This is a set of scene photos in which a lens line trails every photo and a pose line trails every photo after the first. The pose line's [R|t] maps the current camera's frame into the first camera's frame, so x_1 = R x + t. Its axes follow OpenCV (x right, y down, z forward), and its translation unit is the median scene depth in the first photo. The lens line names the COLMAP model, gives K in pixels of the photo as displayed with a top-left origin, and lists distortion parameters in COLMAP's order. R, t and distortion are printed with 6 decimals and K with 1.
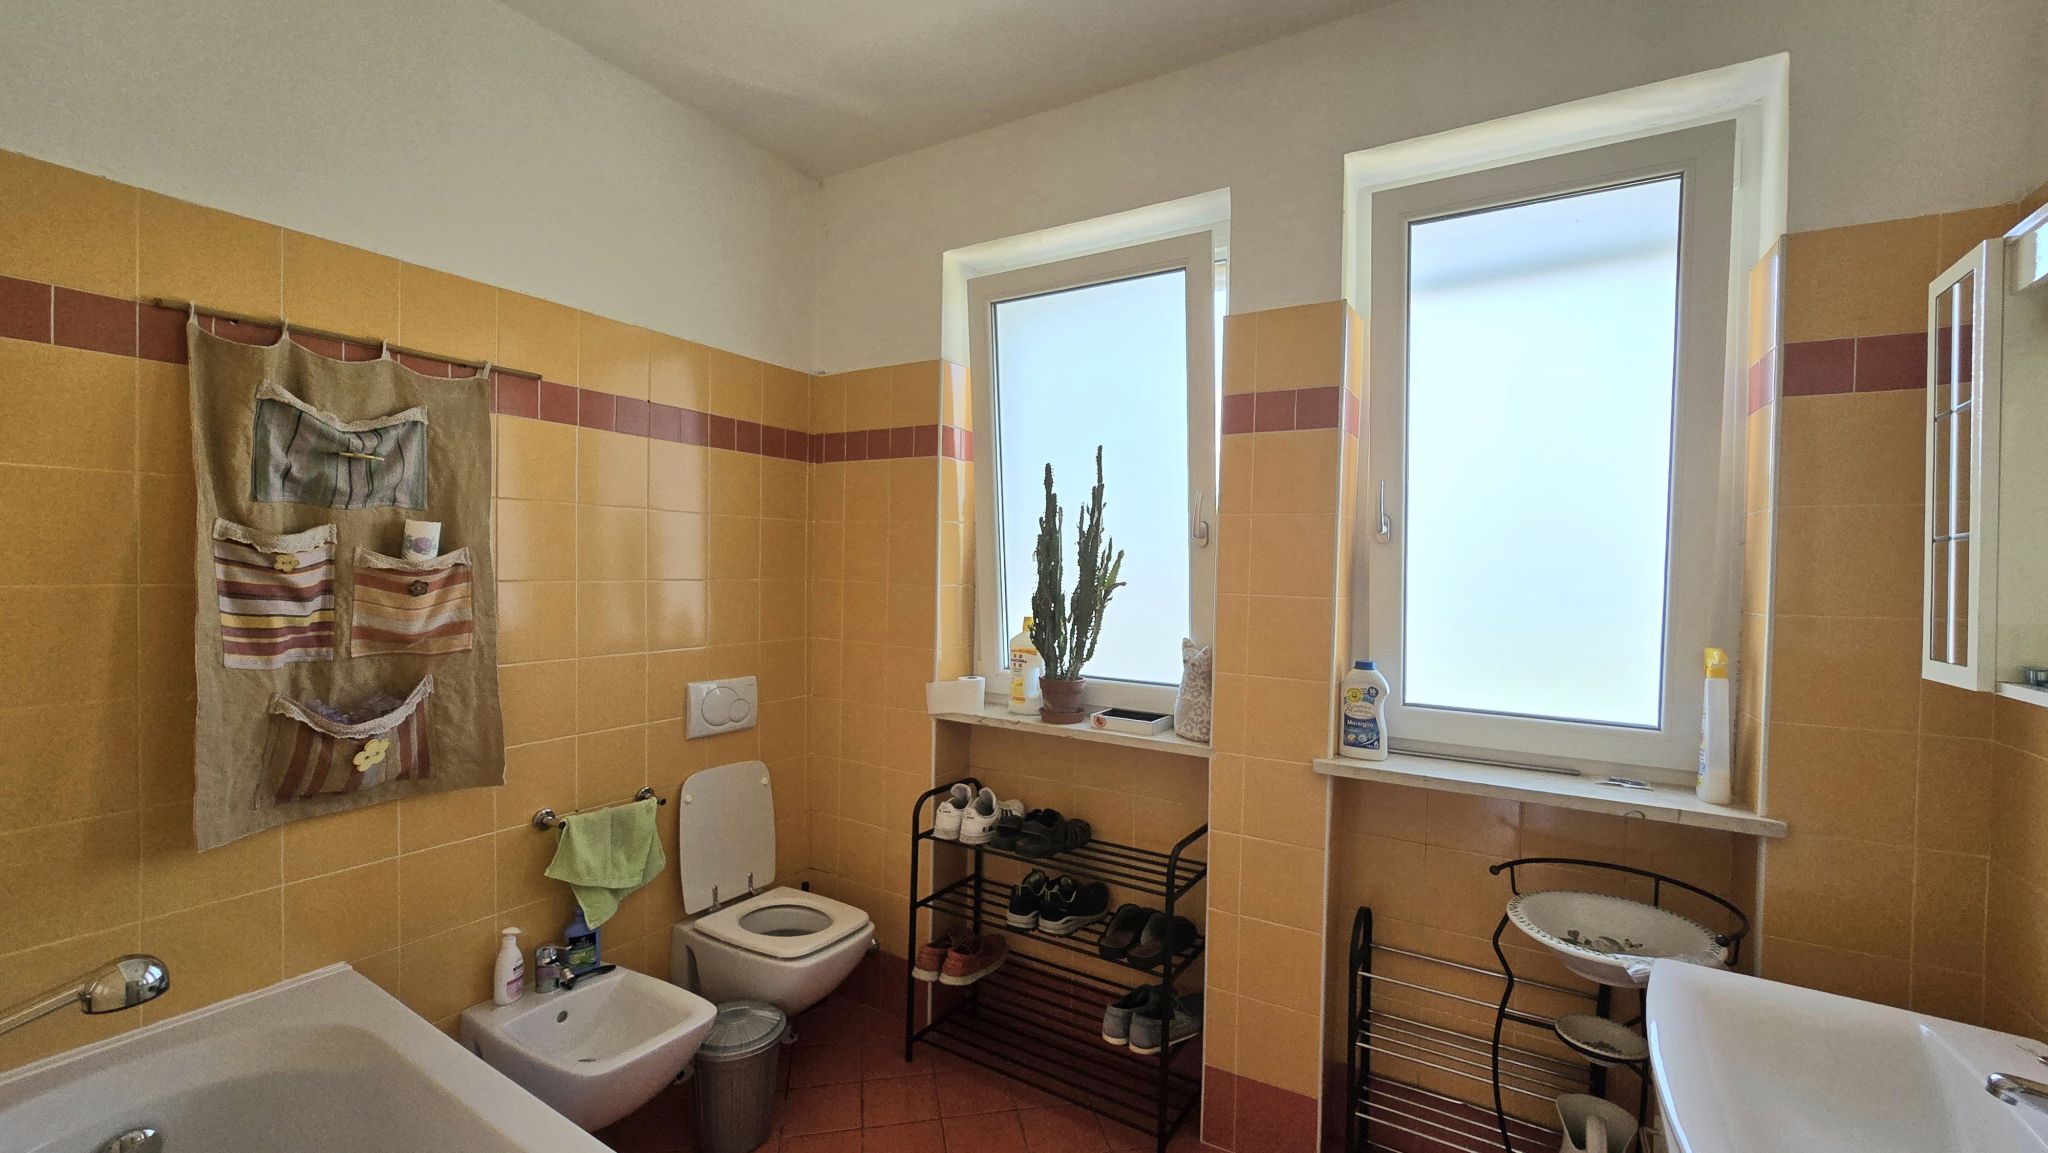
lens RADIAL K [[842.6, 0, 1033.6], [0, 842.6, 569.0], [0, 0, 1]] dist [-0.002791, 0.000205]
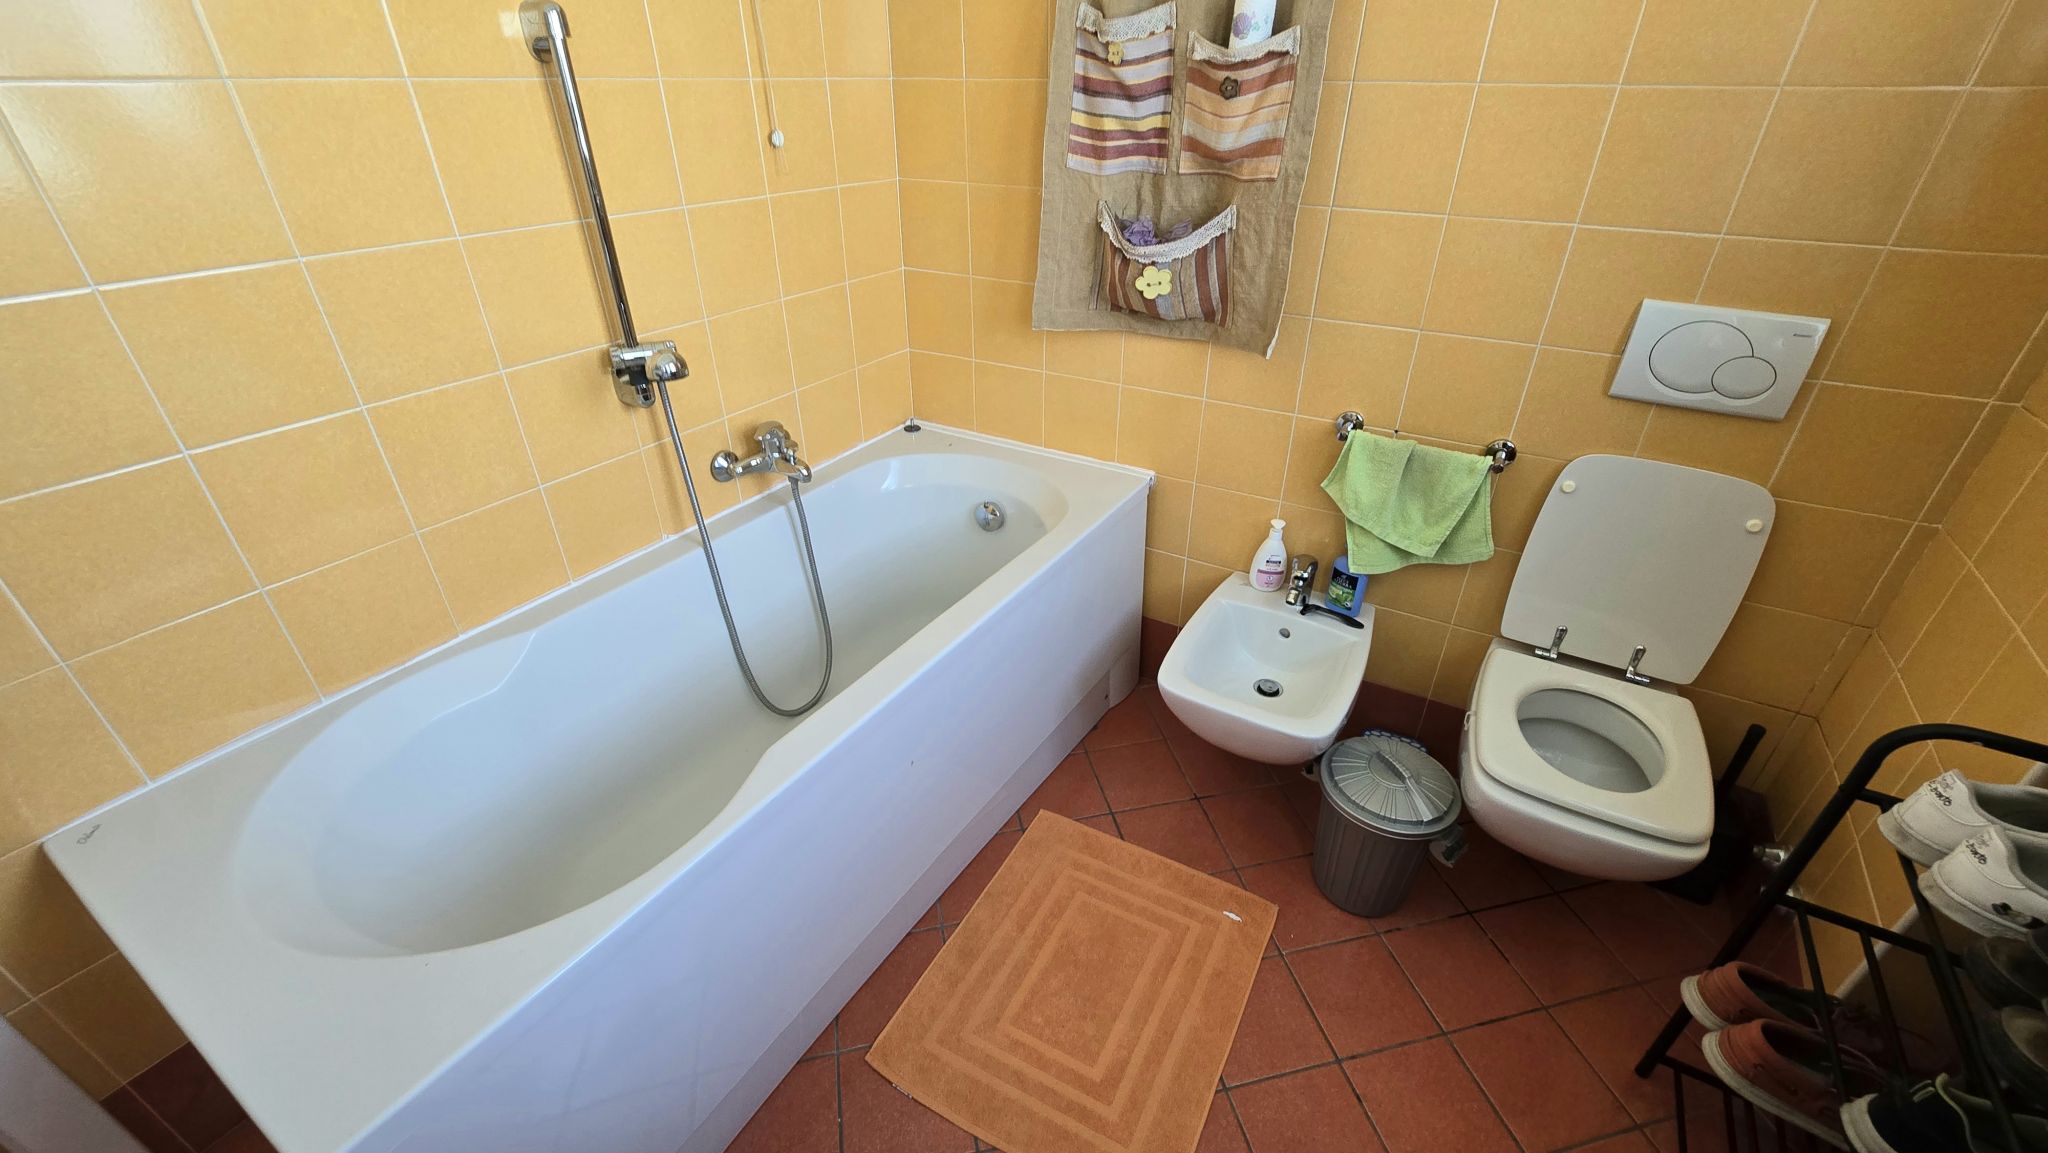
lens RADIAL K [[842.6, 0, 1040.7], [0, 842.6, 580.8], [0, 0, 1]] dist [-0.002791, 0.000205]
pose [[0.031121, 0.503363, -0.863515, 0.220712], [-0.007310, 0.864025, 0.503397, 0.027011], [0.999489, -0.009354, 0.030569, 0.808225]]
